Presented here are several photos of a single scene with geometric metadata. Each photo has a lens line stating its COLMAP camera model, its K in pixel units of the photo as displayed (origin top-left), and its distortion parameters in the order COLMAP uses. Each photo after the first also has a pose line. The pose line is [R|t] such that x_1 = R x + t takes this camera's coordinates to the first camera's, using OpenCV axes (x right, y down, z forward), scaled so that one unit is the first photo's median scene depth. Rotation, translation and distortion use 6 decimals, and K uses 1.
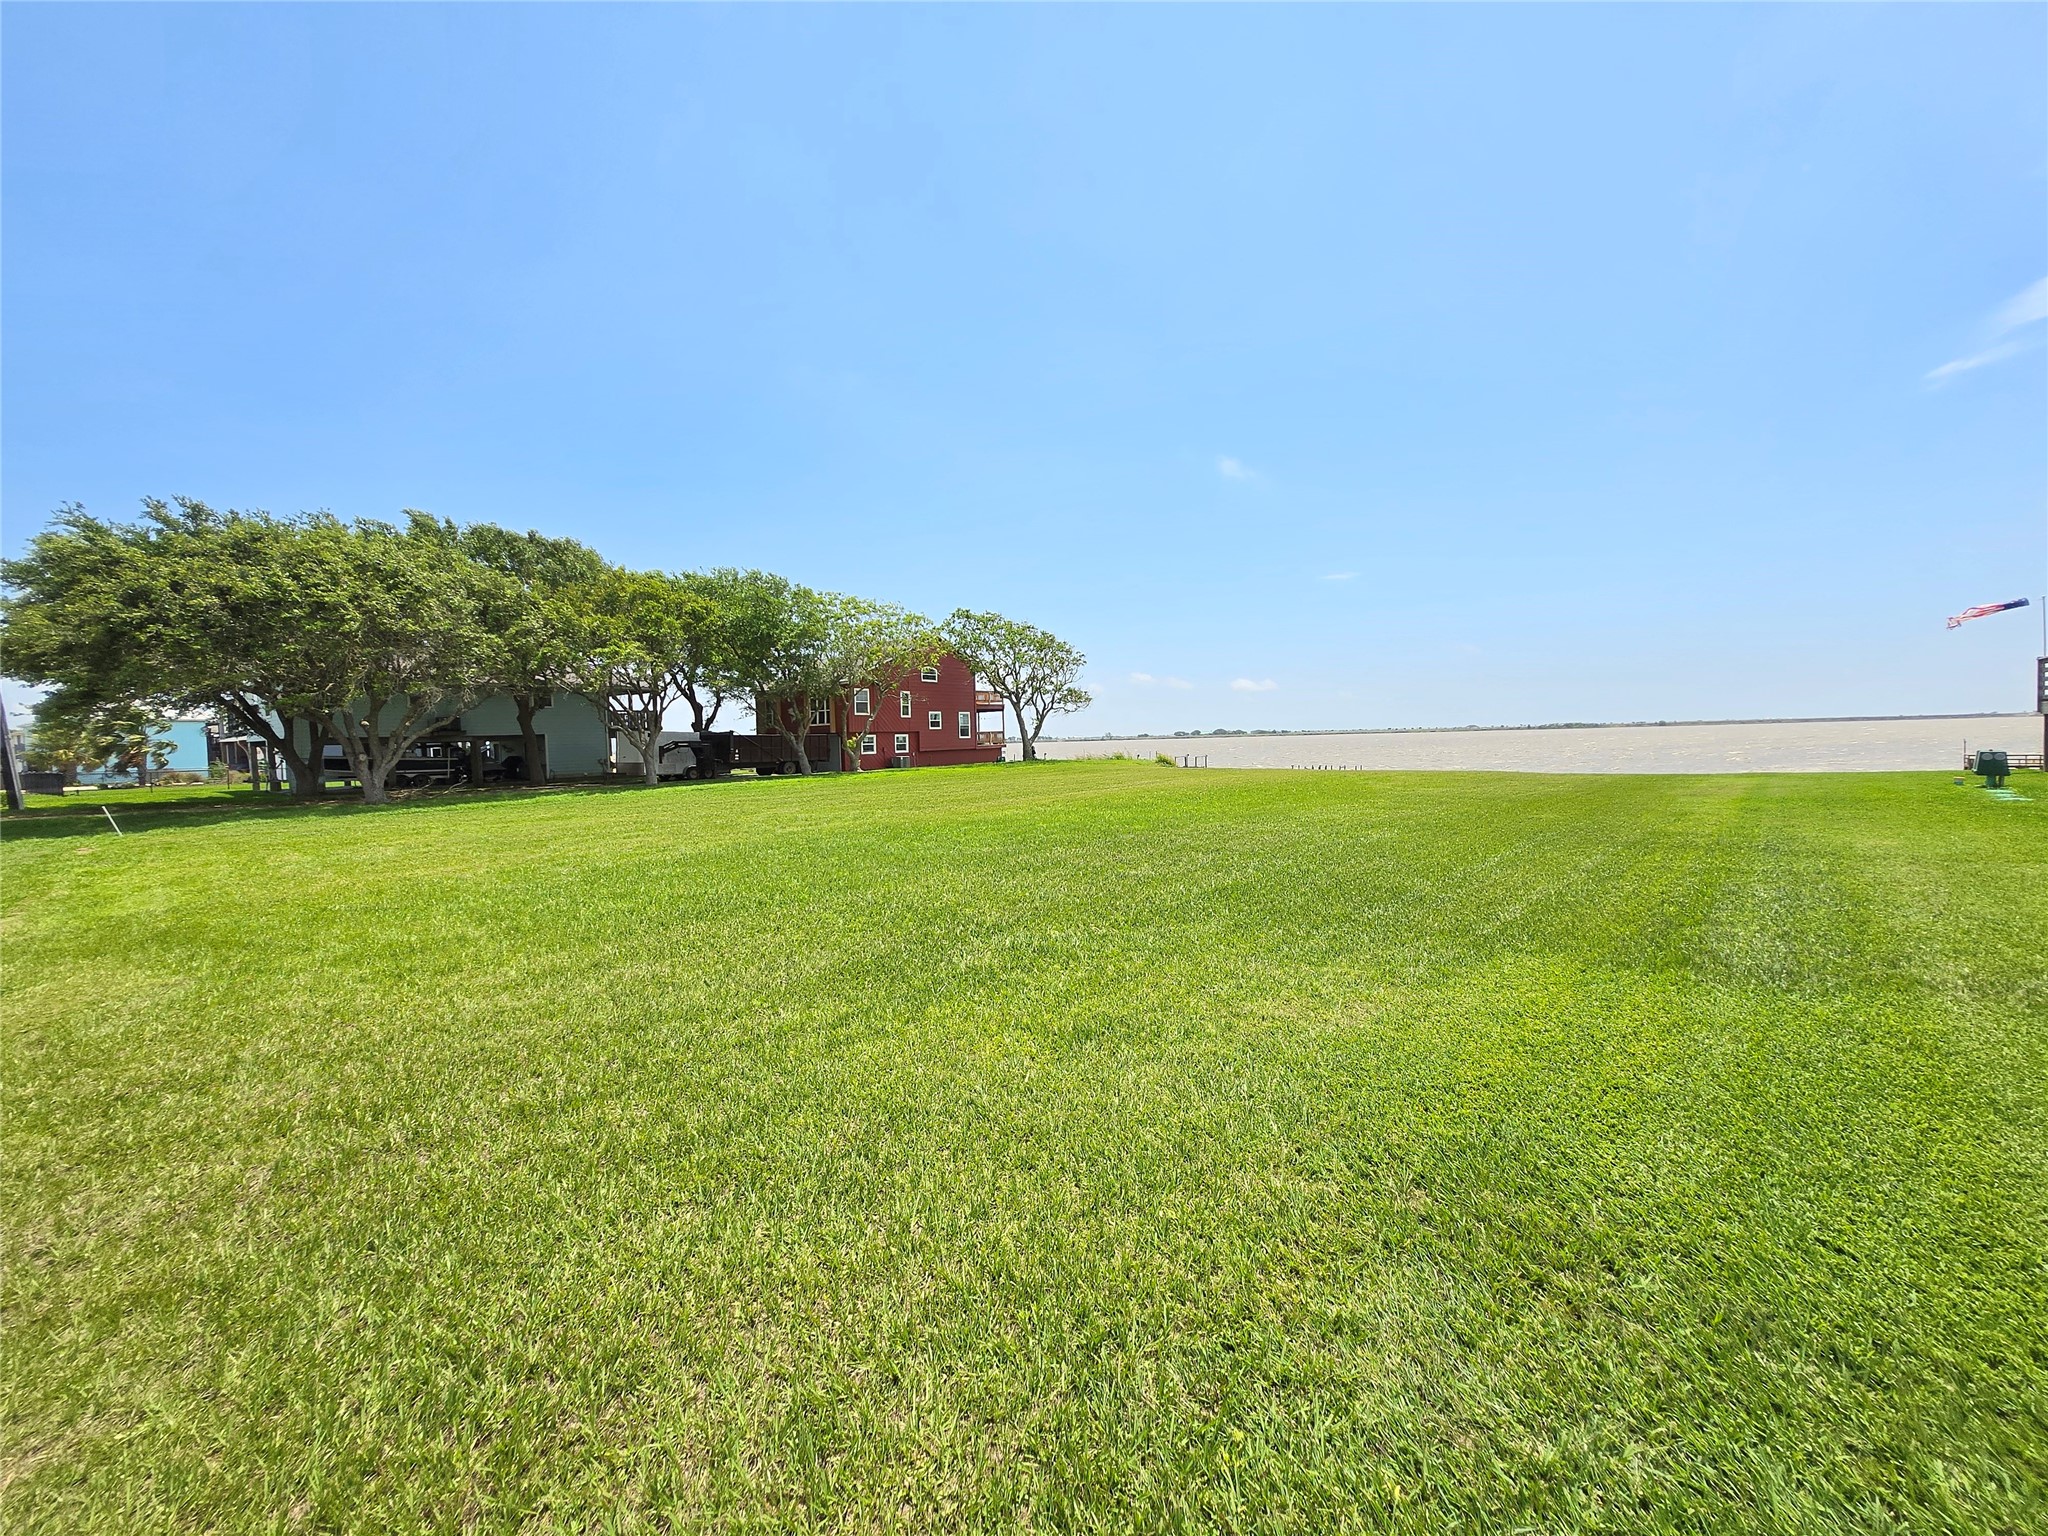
lens RADIAL K [[805.7, 0, 1029.7], [0, 805.7, 772.7], [0, 0, 1]] dist [0.003175, -0.000095]
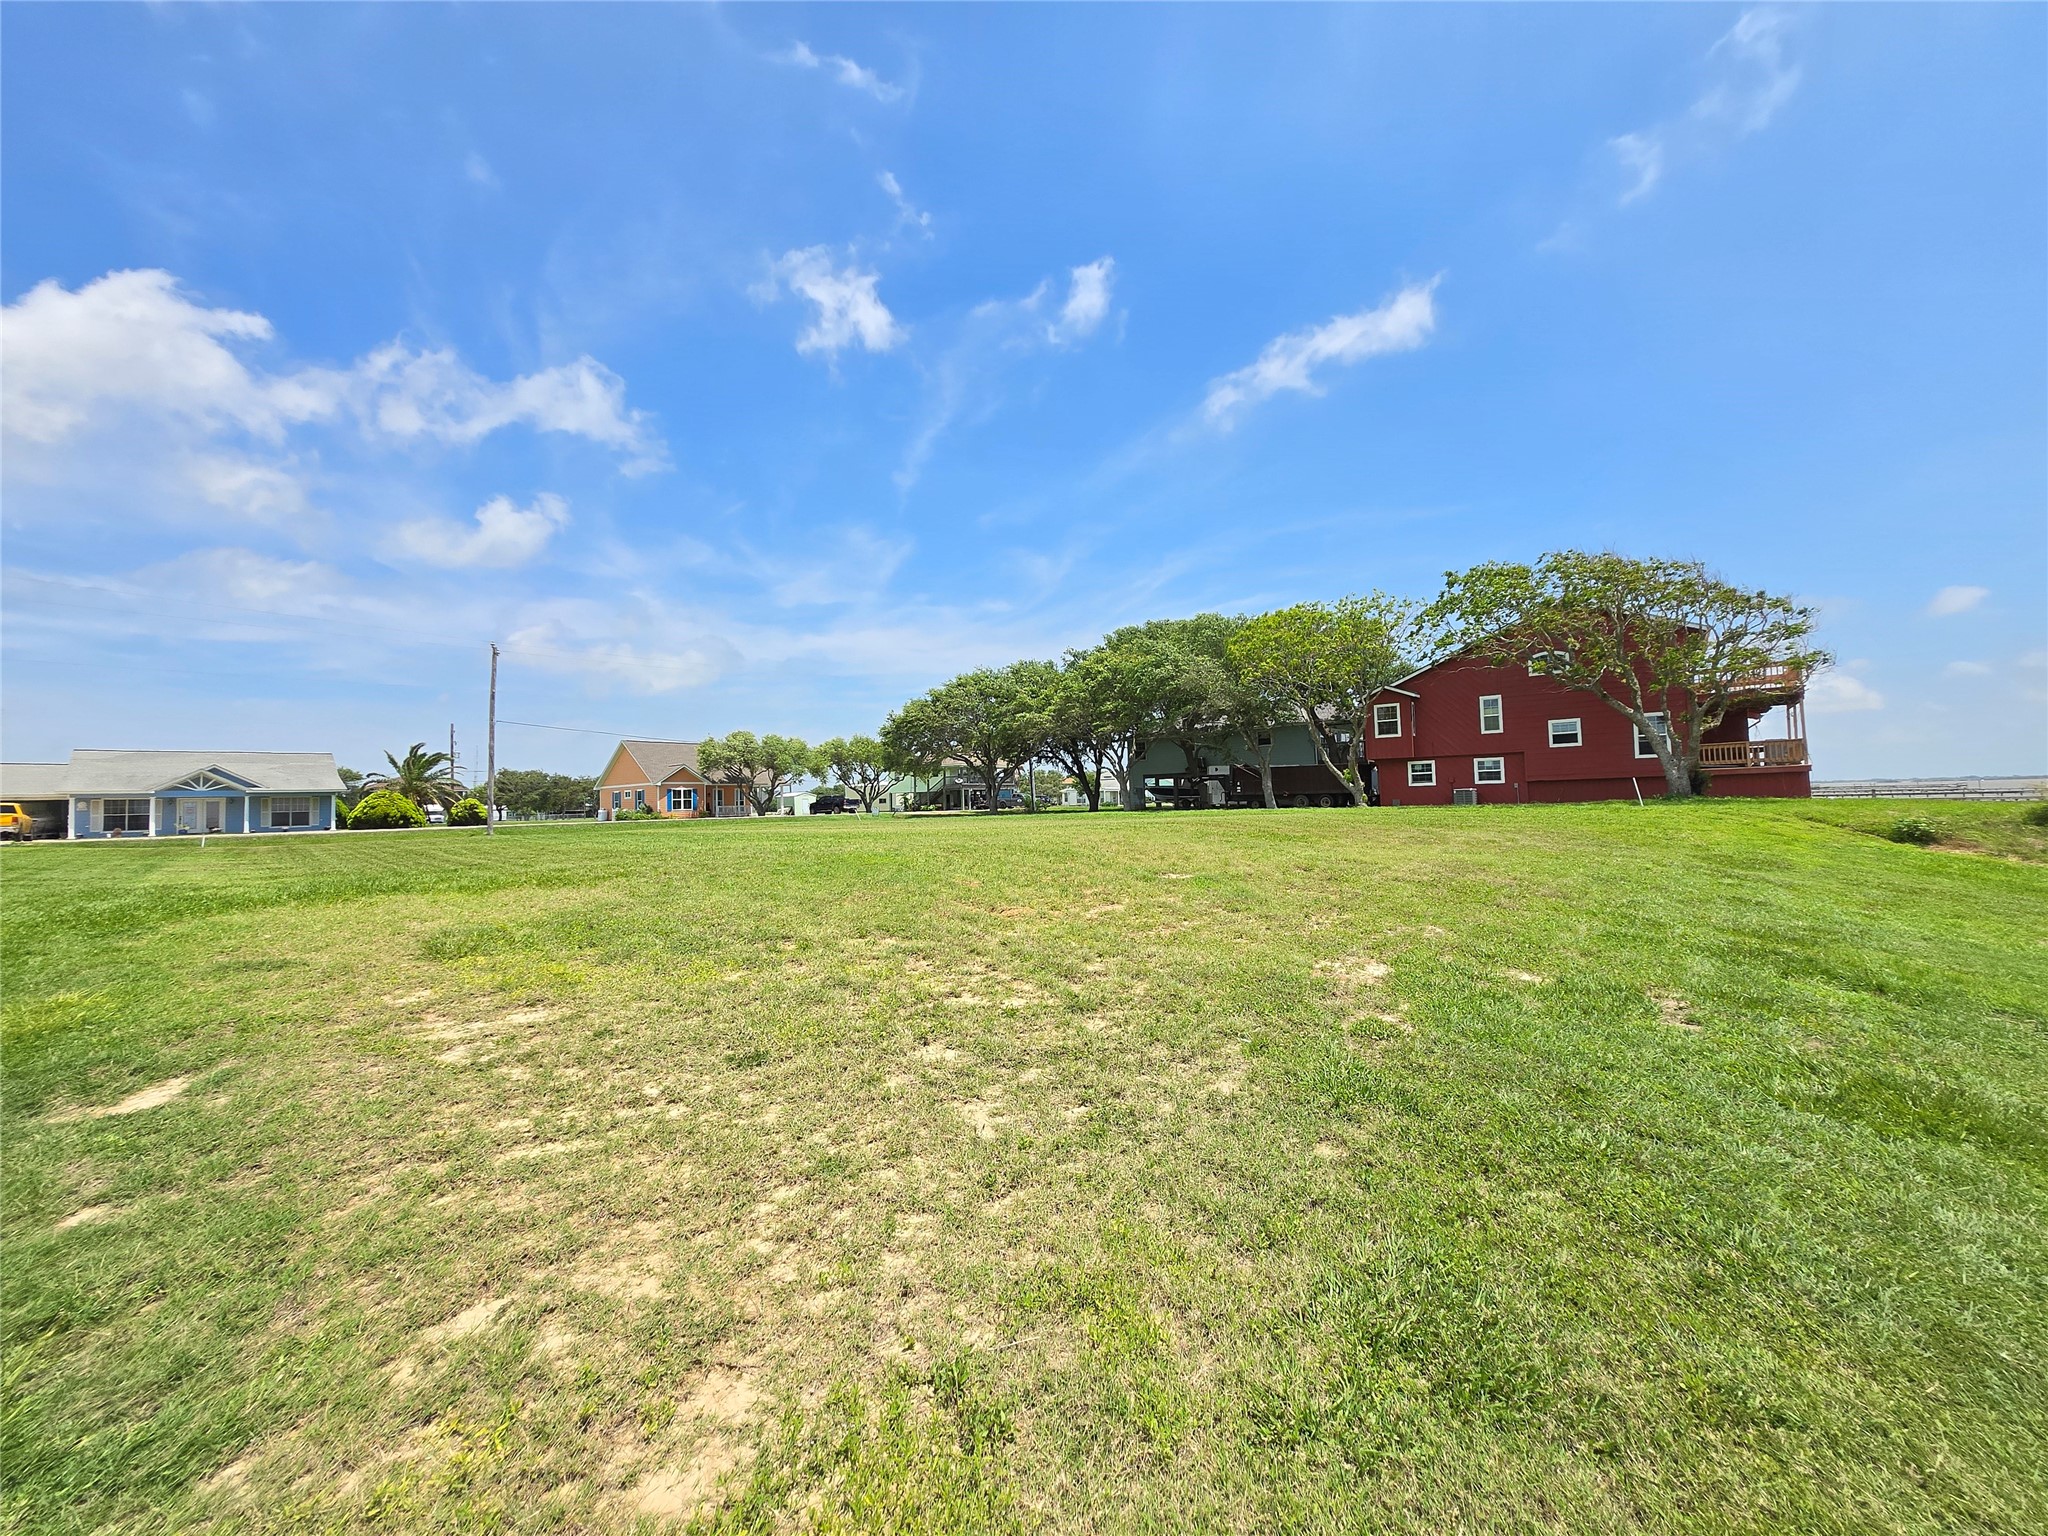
lens RADIAL K [[805.7, 0, 1035.1], [0, 805.7, 757.1], [0, 0, 1]] dist [0.003175, -0.000095]
pose [[-0.035256, -0.027444, -0.999001, 4.636592], [-0.013492, 0.999545, -0.026983, -0.194707], [0.999287, 0.012528, -0.035610, 5.206645]]
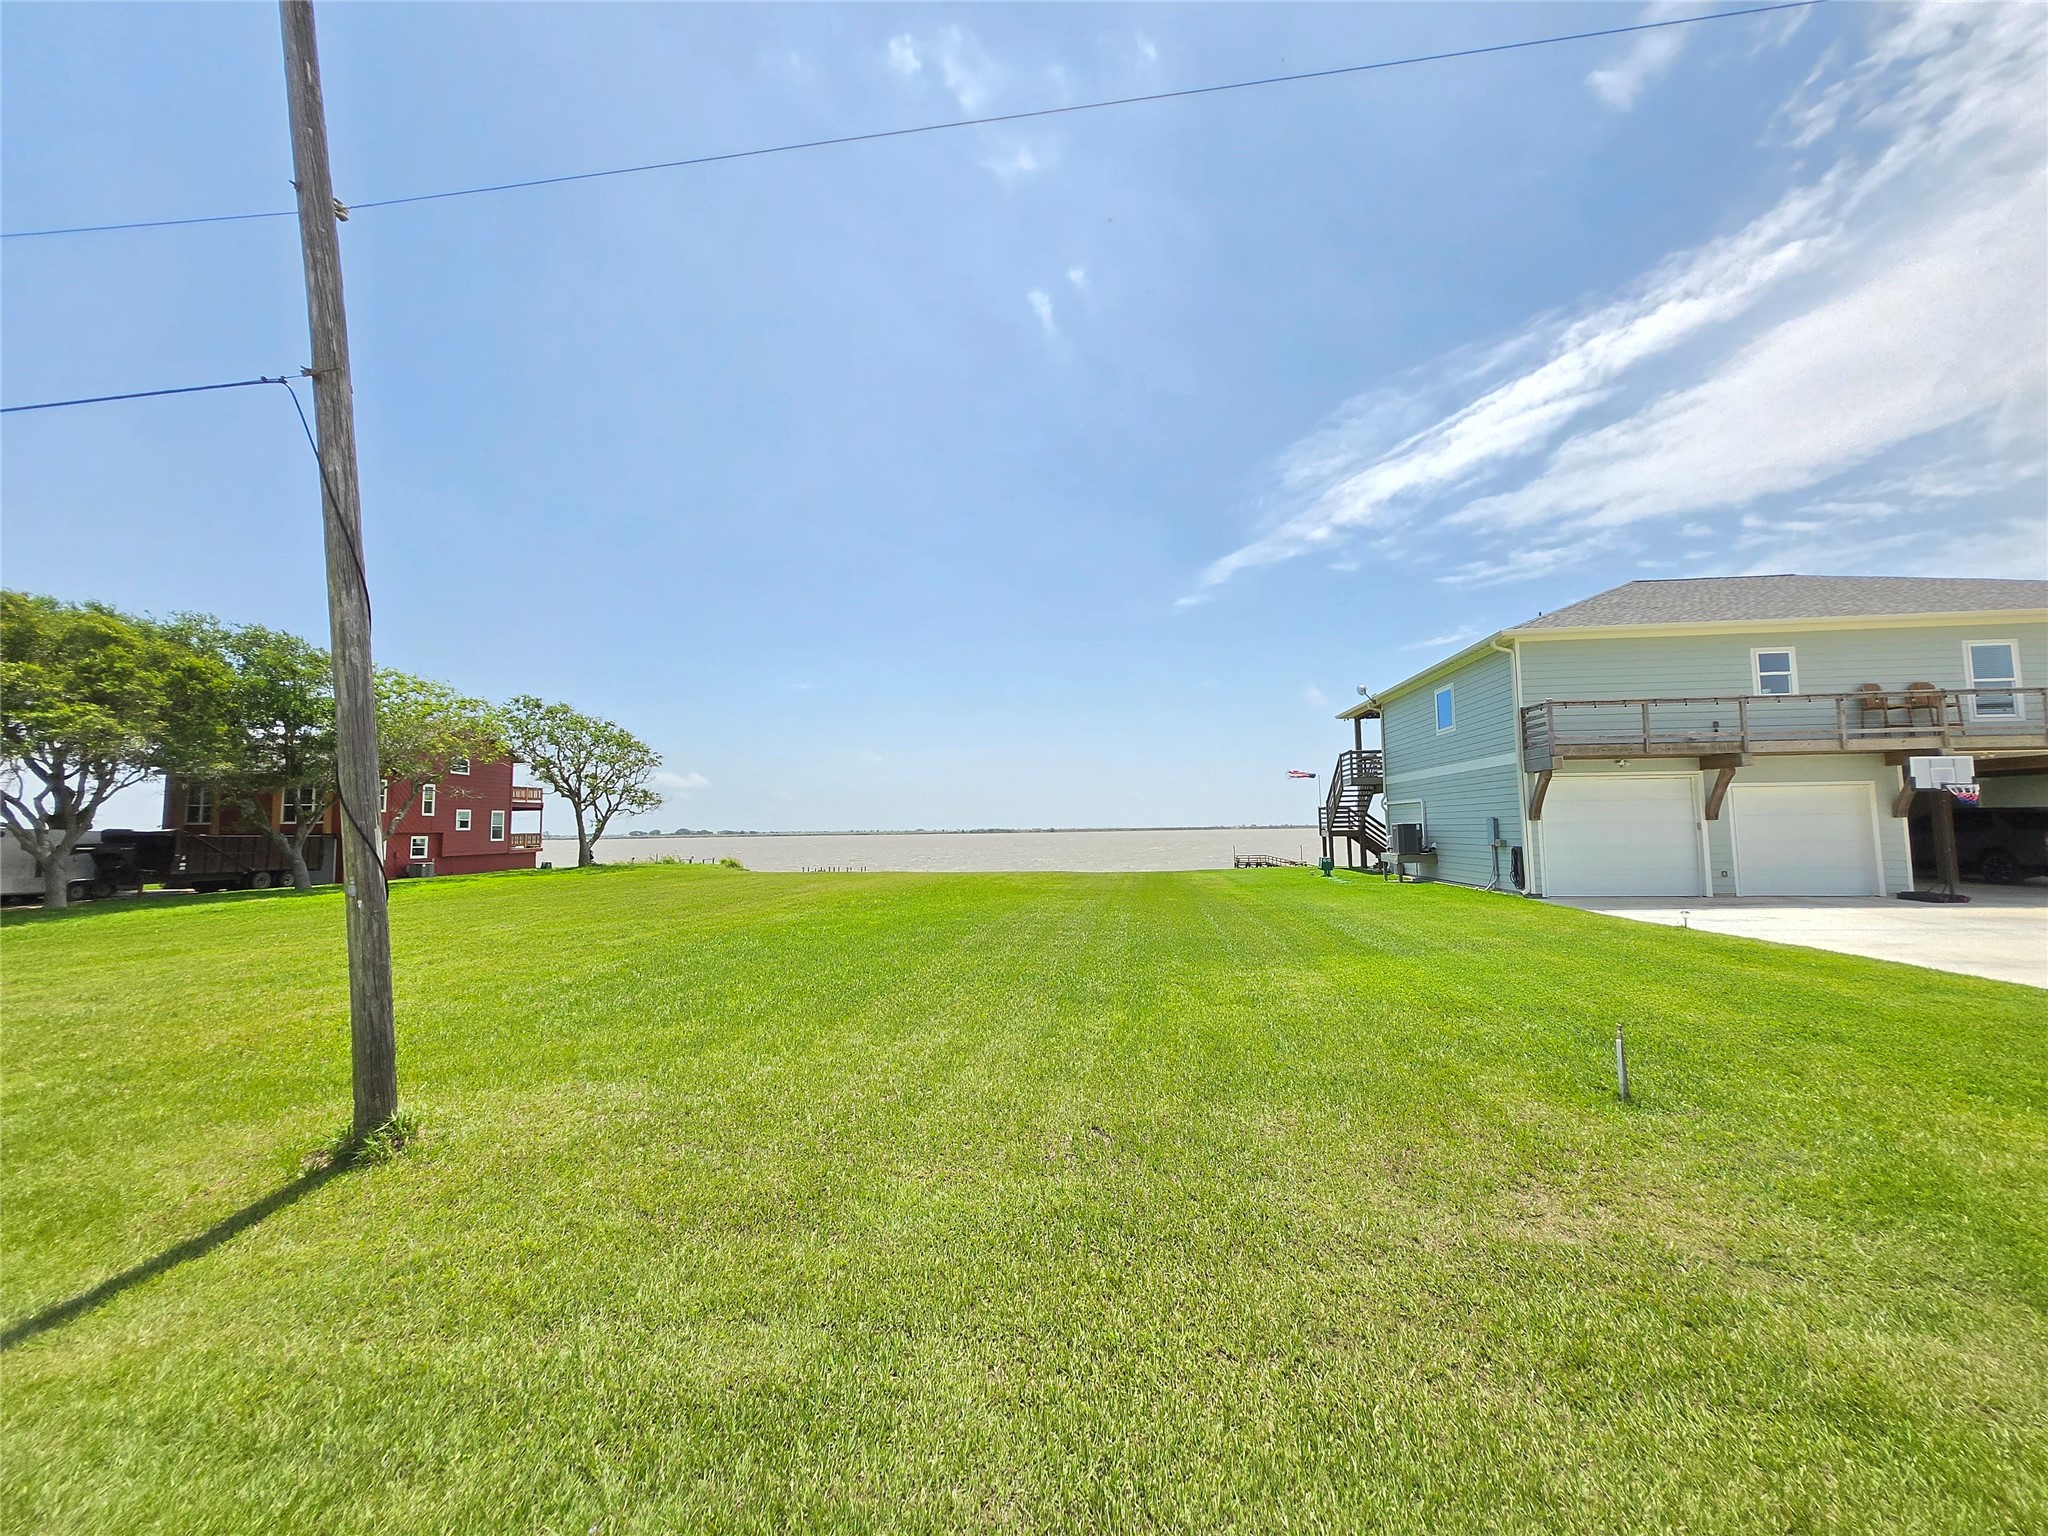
lens RADIAL K [[805.7, 0, 1030.0], [0, 805.7, 777.6], [0, 0, 1]] dist [0.003175, -0.000095]
pose [[0.799280, 0.054900, 0.598446, -1.304699], [0.016416, 0.993452, -0.113061, -0.029026], [-0.600734, 0.100192, 0.793146, -0.265532]]
